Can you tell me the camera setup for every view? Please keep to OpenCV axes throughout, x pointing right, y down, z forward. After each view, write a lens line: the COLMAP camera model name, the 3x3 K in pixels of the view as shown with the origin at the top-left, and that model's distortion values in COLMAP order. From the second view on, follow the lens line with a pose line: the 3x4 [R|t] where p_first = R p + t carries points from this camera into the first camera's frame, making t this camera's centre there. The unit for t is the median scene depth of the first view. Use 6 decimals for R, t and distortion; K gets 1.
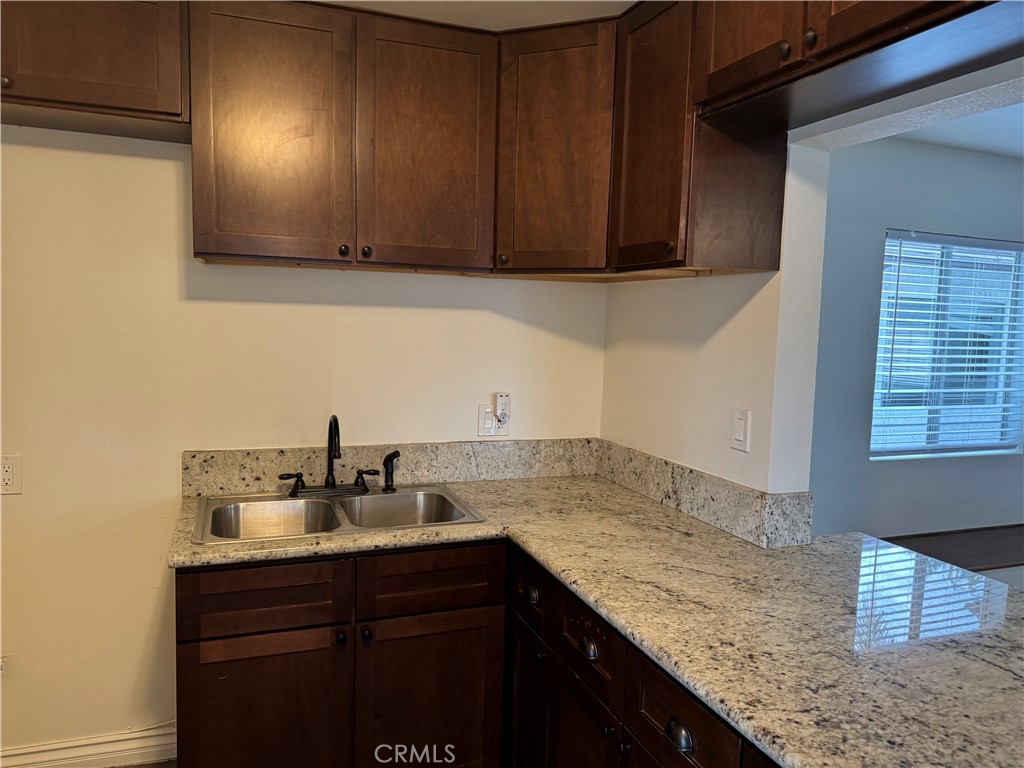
lens RADIAL K [[731.8, 0, 513.2], [0, 731.8, 387.0], [0, 0, 1]] dist [0.028473, -0.027077]
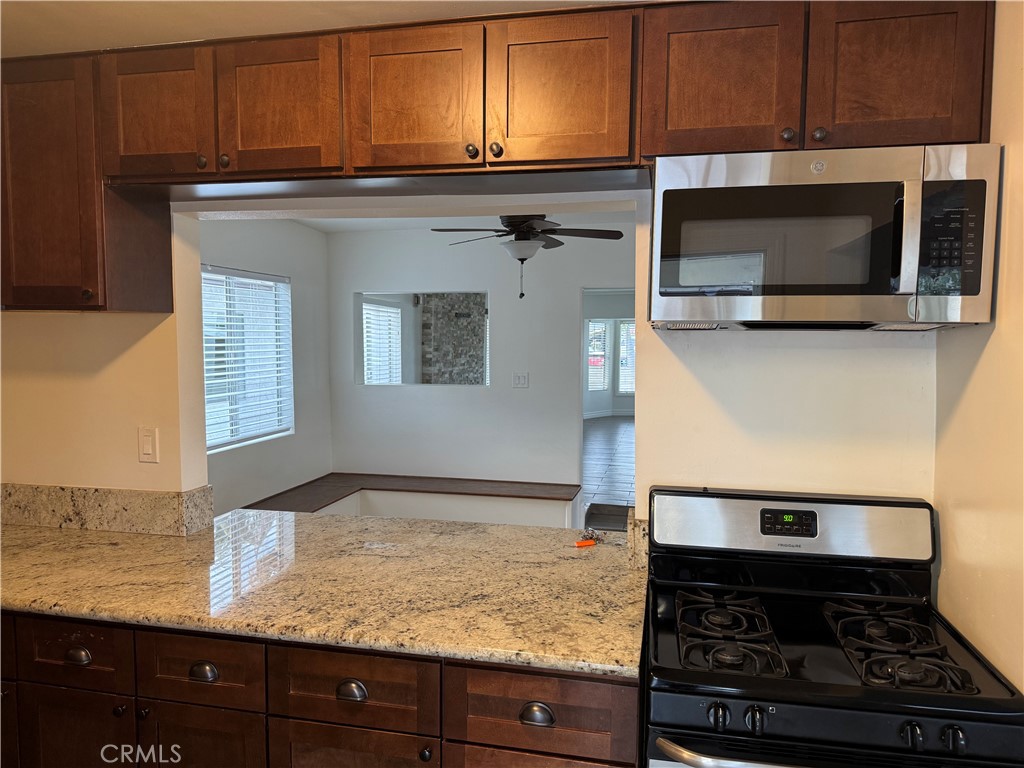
lens RADIAL K [[731.8, 0, 511.8], [0, 731.8, 386.5], [0, 0, 1]] dist [0.028473, -0.027077]
pose [[0.562137, -0.089508, 0.822186, -0.353656], [0.092180, 0.994713, 0.045267, -0.038340], [-0.821891, 0.050343, 0.567415, -0.172450]]
